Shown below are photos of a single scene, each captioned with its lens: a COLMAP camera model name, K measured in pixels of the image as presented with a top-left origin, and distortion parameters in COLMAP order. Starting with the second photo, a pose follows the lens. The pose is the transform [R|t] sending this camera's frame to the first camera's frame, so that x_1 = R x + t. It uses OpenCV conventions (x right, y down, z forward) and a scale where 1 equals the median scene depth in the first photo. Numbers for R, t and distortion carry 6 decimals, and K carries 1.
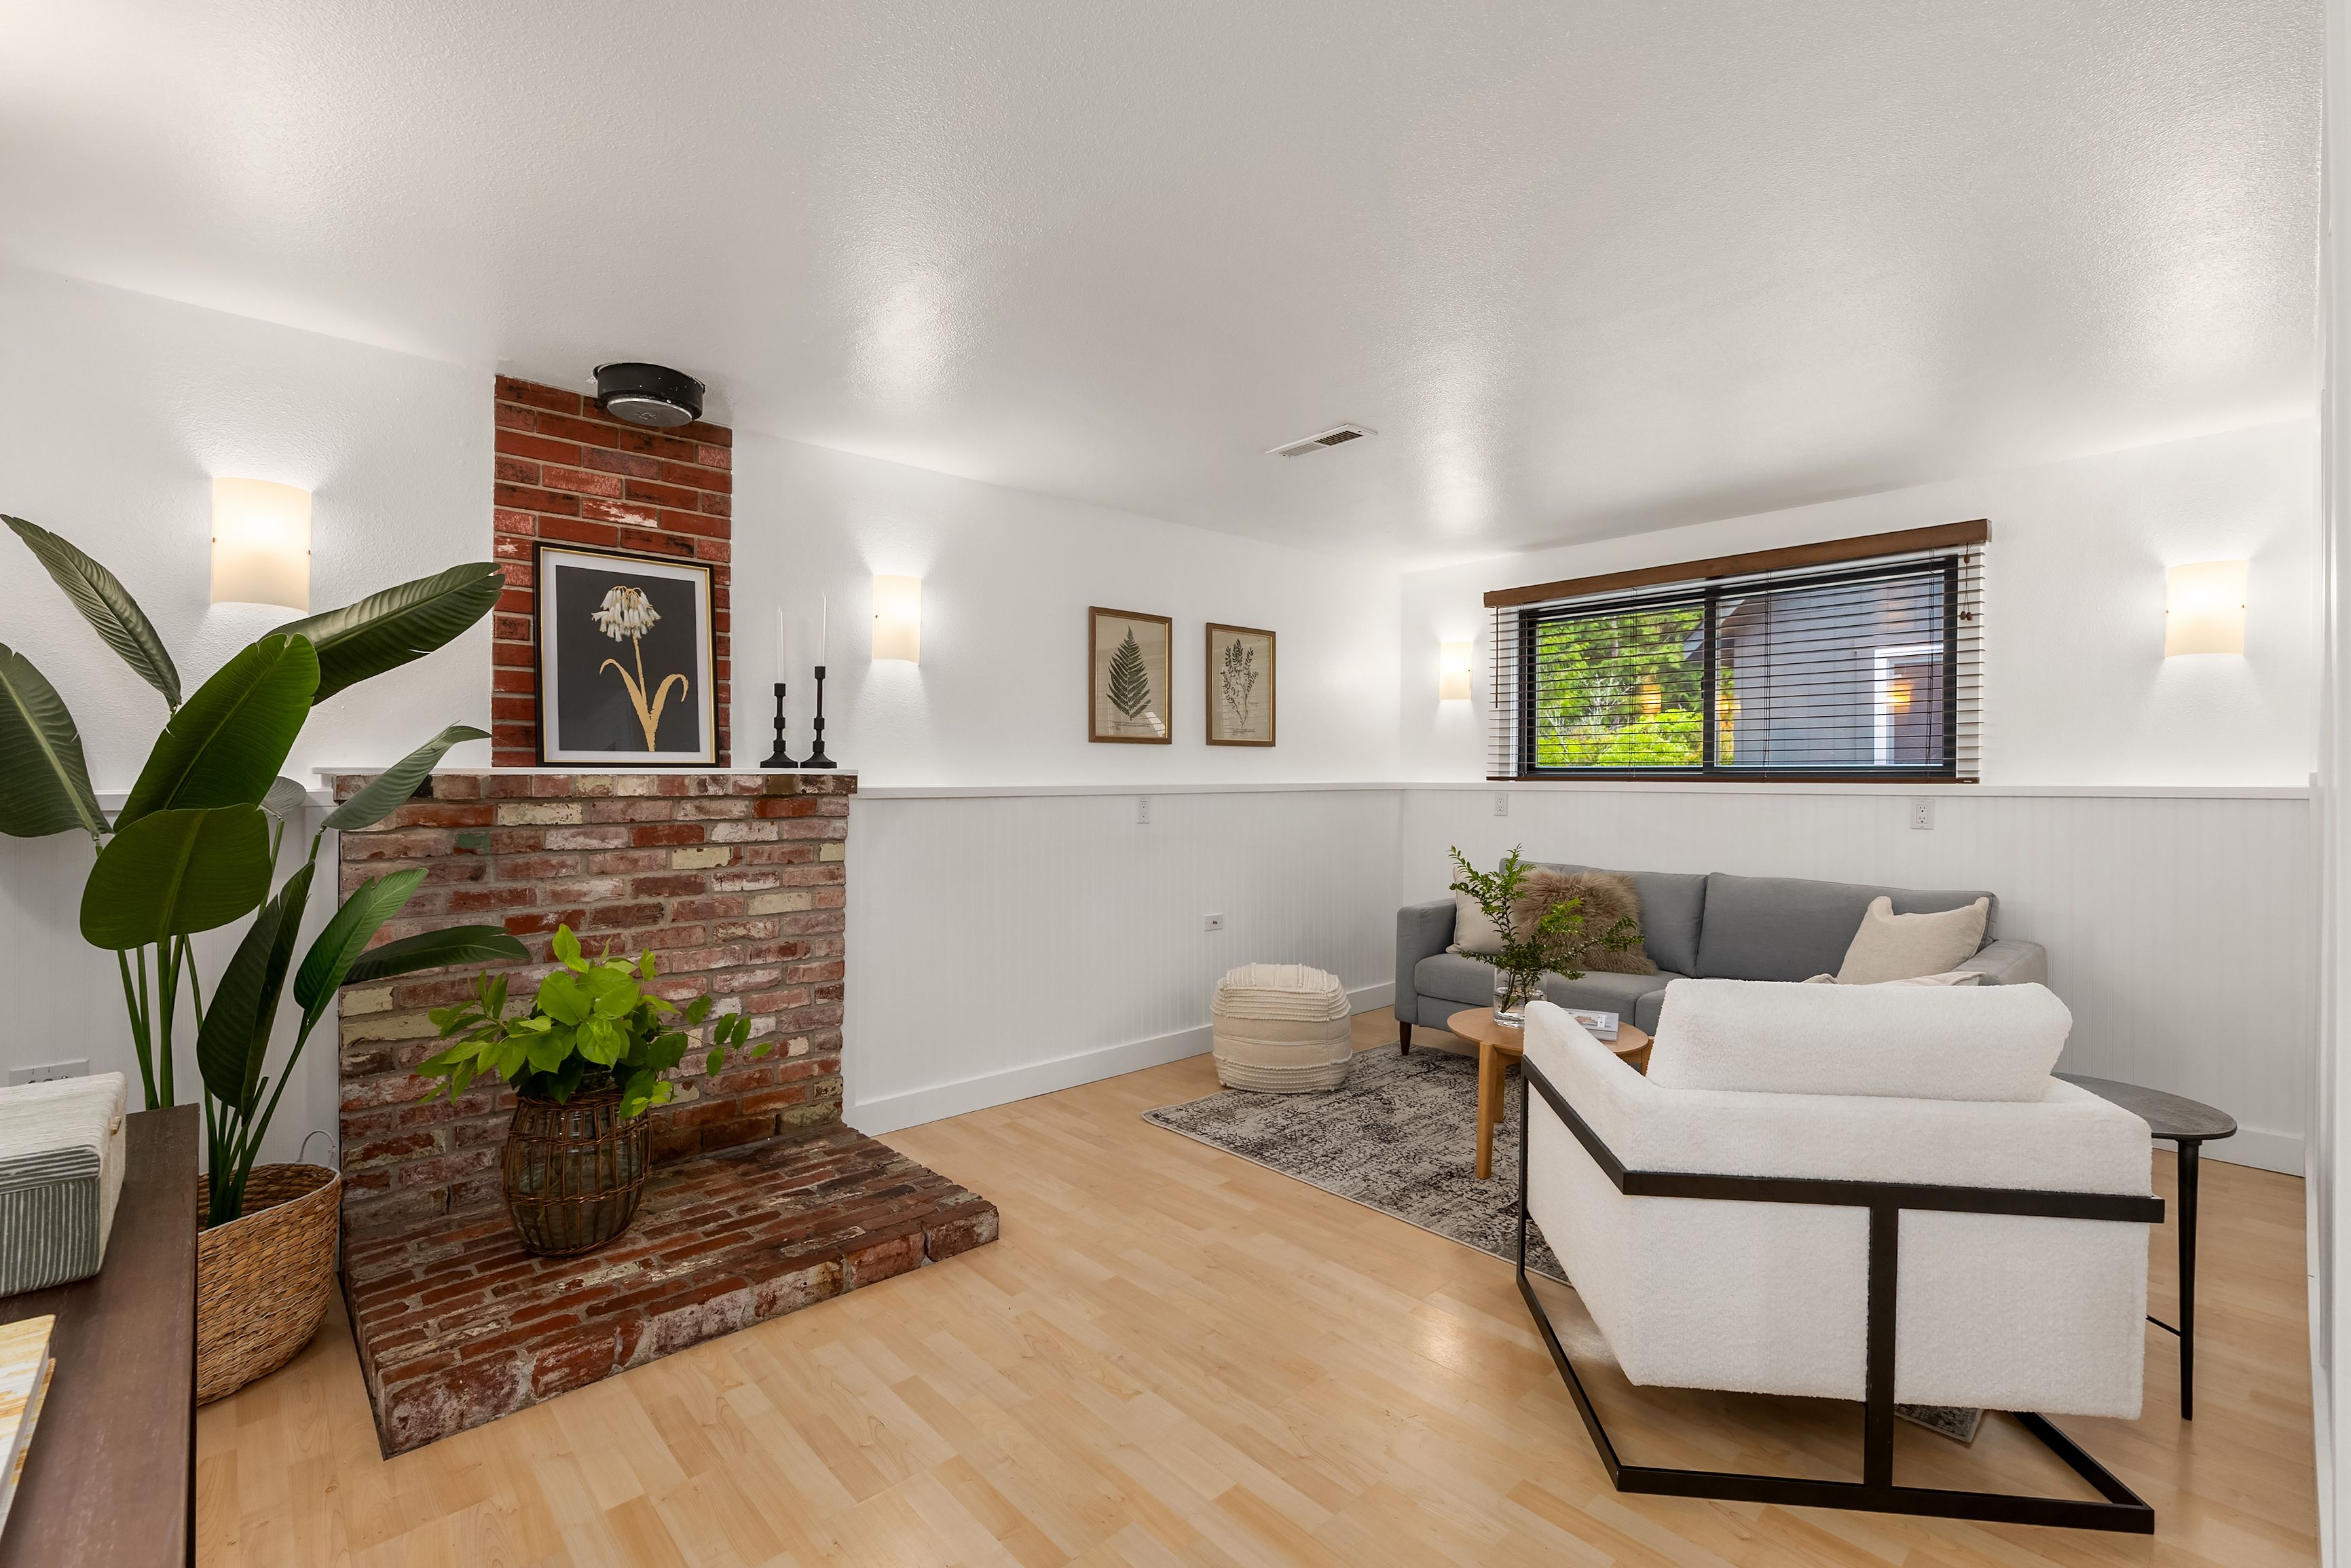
lens RADIAL K [[1067.8, 0, 1179.5], [0, 1067.8, 786.9], [0, 0, 1]] dist [-0.000303, 0.000027]
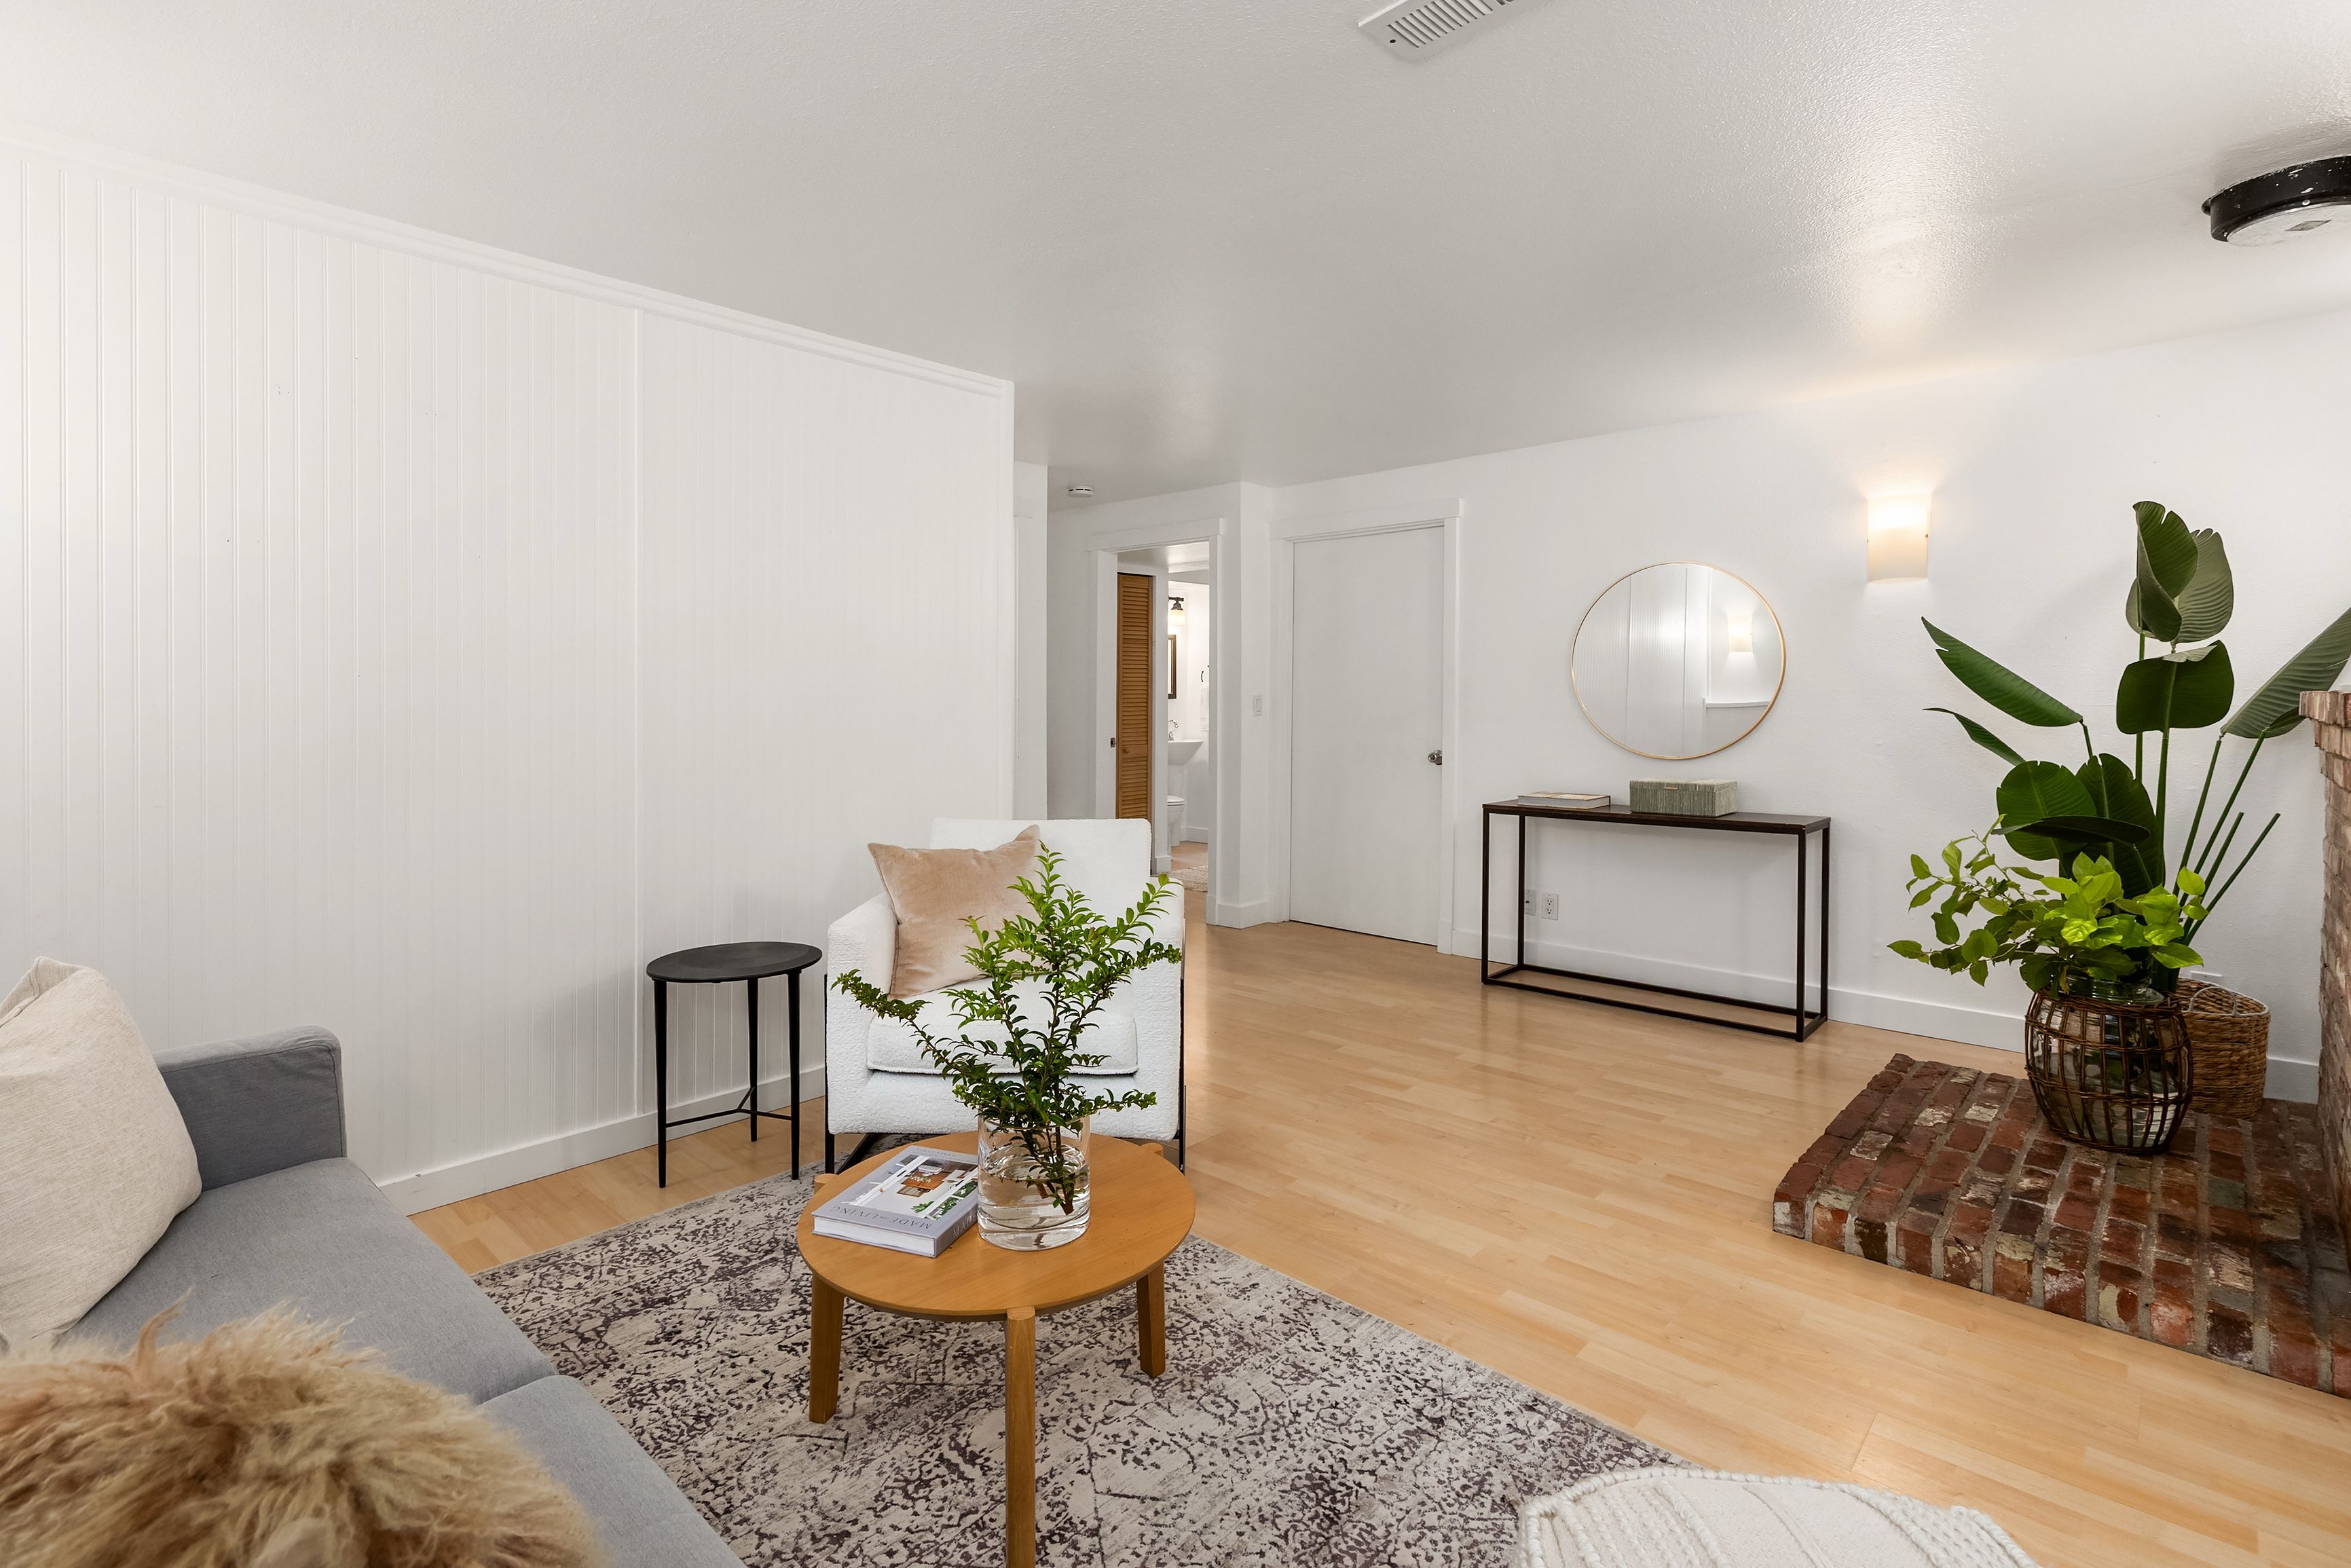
lens RADIAL K [[1067.8, 0, 1173.1], [0, 1067.8, 782.6], [0, 0, 1]] dist [-0.000303, 0.000027]
pose [[-0.998468, 0.000511, -0.055330, 0.360759], [-0.004675, 0.995604, 0.093546, -0.006153], [0.055134, 0.093661, -0.994076, 1.827675]]
